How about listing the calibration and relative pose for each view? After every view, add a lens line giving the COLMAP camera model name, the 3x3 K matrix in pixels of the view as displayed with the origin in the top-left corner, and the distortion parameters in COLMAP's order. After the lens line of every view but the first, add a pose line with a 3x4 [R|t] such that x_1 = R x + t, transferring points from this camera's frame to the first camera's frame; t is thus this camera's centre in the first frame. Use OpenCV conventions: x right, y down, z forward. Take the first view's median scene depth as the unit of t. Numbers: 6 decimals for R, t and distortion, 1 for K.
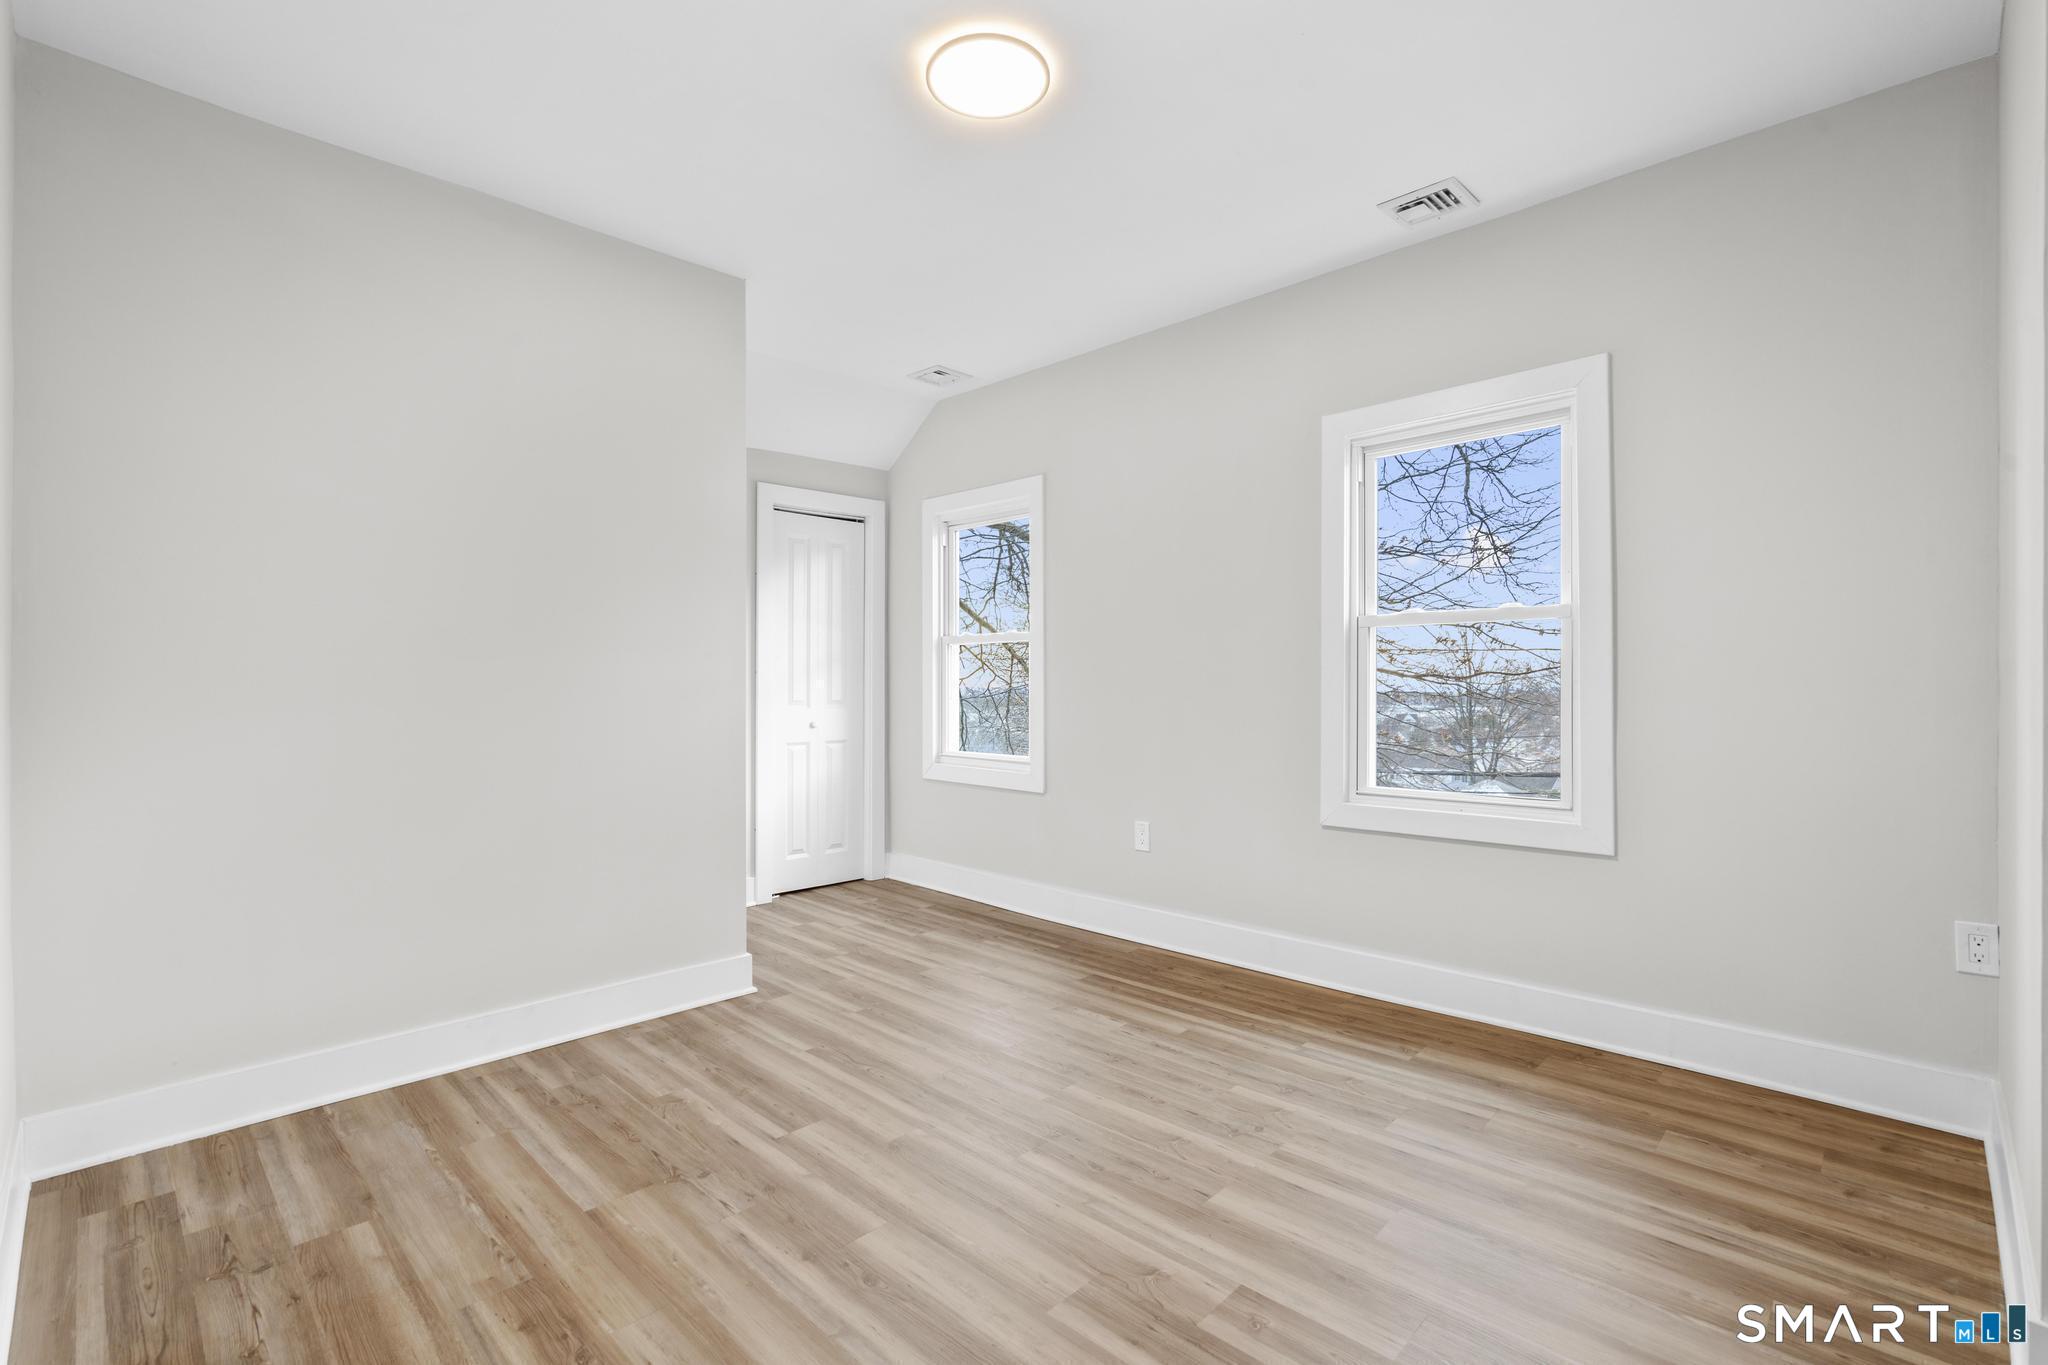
lens RADIAL K [[923.2, 0, 1024.8], [0, 923.2, 683.3], [0, 0, 1]] dist [-0.002816, -0.000028]
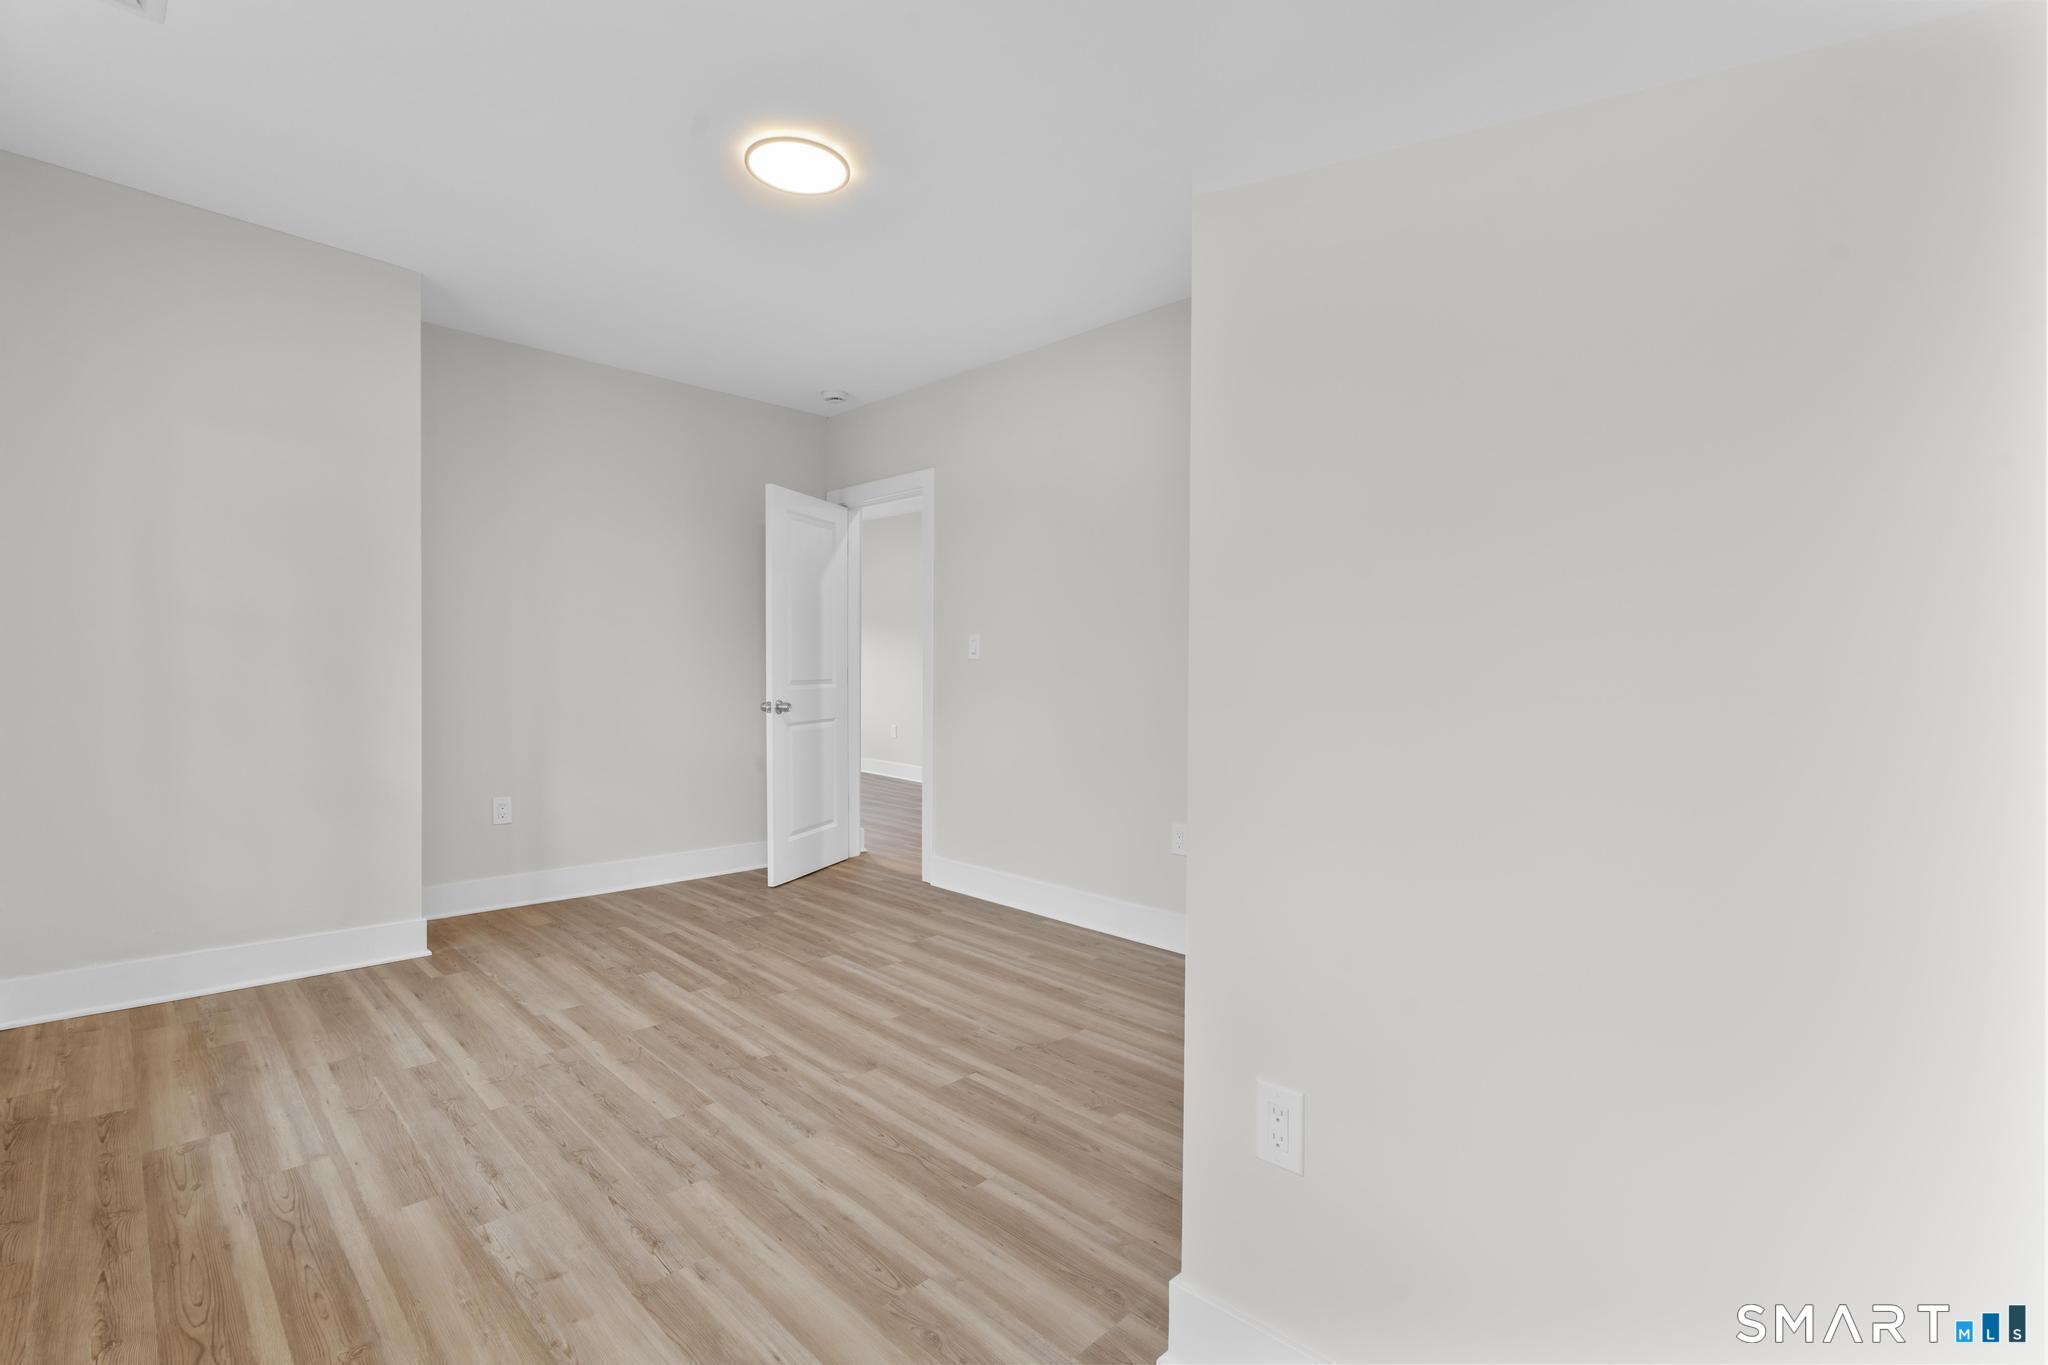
lens RADIAL K [[923.2, 0, 1023.3], [0, 923.2, 676.9], [0, 0, 1]] dist [-0.002816, -0.000028]
pose [[-0.999952, -0.007426, 0.006436, -0.313416], [-0.007360, 0.999921, 0.010228, -0.002232], [-0.006512, 0.010180, -0.999927, 2.008087]]
